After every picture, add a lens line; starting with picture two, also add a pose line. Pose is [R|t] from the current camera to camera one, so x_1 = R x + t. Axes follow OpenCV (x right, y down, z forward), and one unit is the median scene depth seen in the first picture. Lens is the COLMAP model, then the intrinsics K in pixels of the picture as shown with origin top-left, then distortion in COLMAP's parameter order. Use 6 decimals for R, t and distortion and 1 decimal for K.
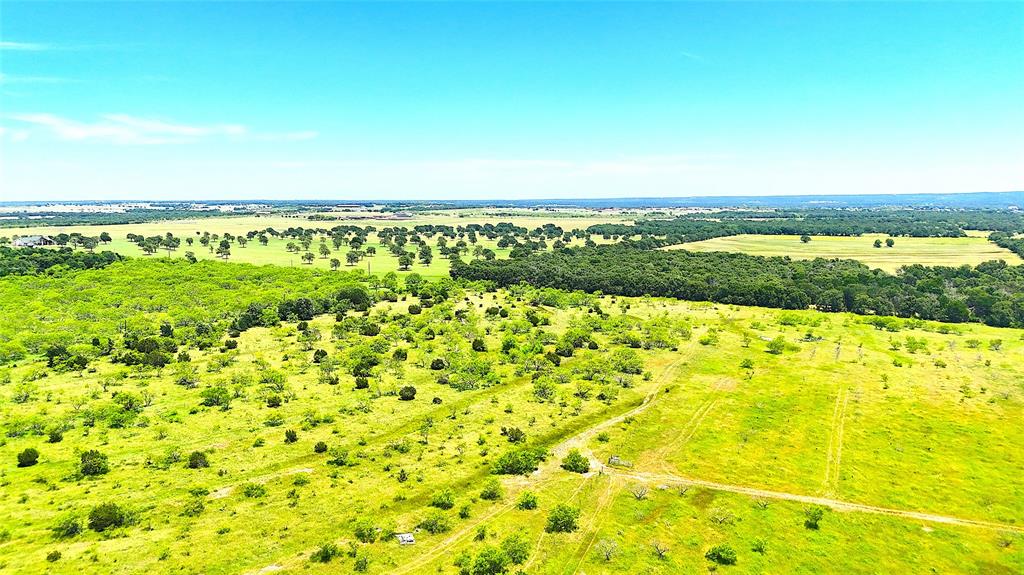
lens RADIAL K [[758.8, 0, 514.3], [0, 758.8, 283.8], [0, 0, 1]] dist [0.073541, -0.085830]
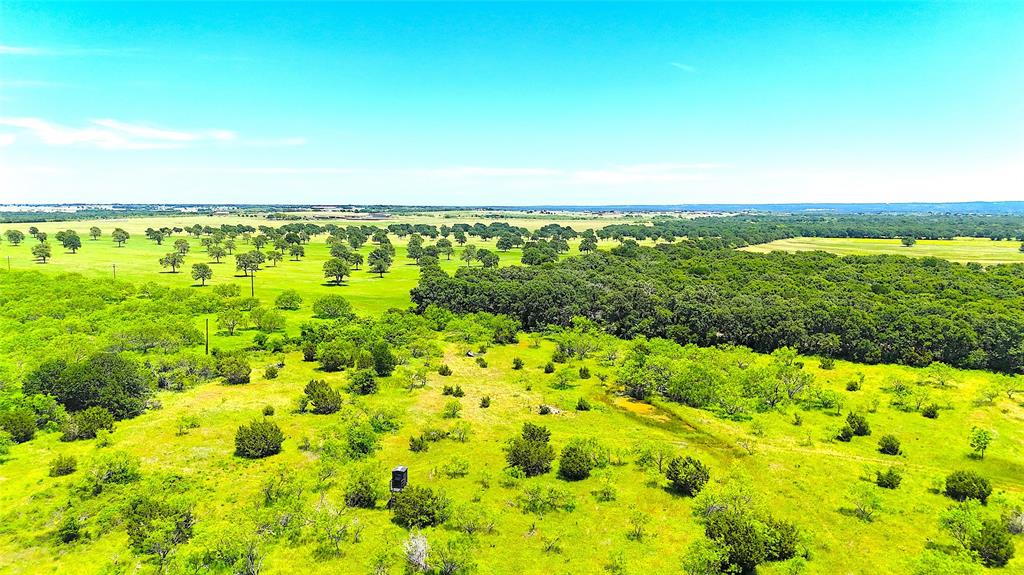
lens RADIAL K [[758.8, 0, 514.3], [0, 758.8, 283.8], [0, 0, 1]] dist [0.073541, -0.085830]
pose [[0.999846, 0.005027, 0.016825, -0.016909], [-0.004854, 0.999935, -0.010274, -0.009366], [-0.016876, 0.010191, 0.999806, 0.300872]]
